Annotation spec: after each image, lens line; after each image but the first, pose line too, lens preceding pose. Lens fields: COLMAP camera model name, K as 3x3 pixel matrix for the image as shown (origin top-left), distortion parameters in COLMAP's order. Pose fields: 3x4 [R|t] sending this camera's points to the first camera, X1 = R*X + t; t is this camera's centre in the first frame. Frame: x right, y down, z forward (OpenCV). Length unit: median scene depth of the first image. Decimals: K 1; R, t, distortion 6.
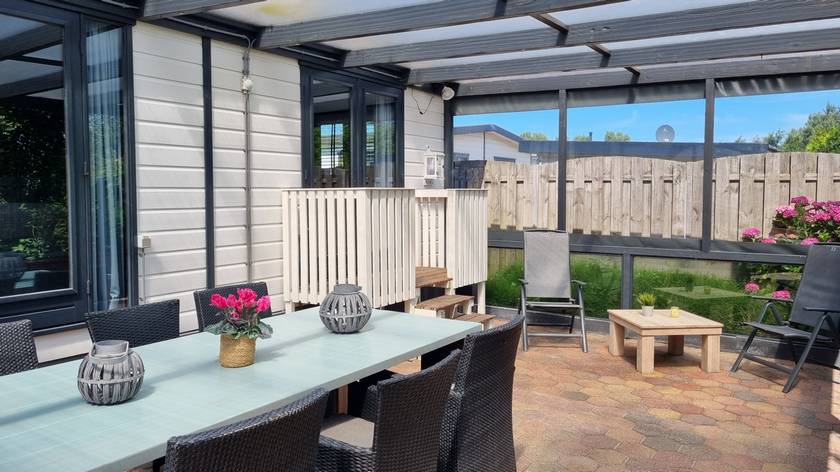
lens RADIAL K [[633.8, 0, 416.7], [0, 633.8, 230.2], [0, 0, 1]] dist [0.063394, -0.036016]
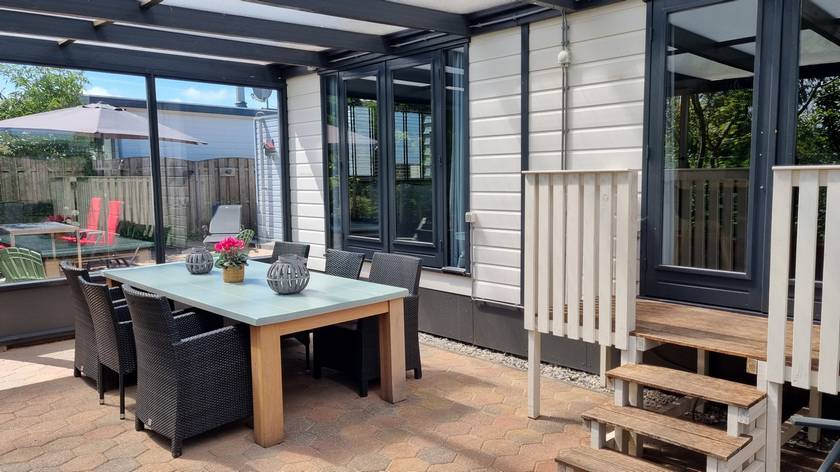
lens RADIAL K [[633.8, 0, 420.4], [0, 633.8, 237.6], [0, 0, 1]] dist [0.063394, -0.036016]
pose [[-0.248653, 0.096035, -0.963820, 0.727931], [-0.050226, 0.992455, 0.111846, -0.070113], [0.967290, 0.076220, -0.241953, 1.116365]]
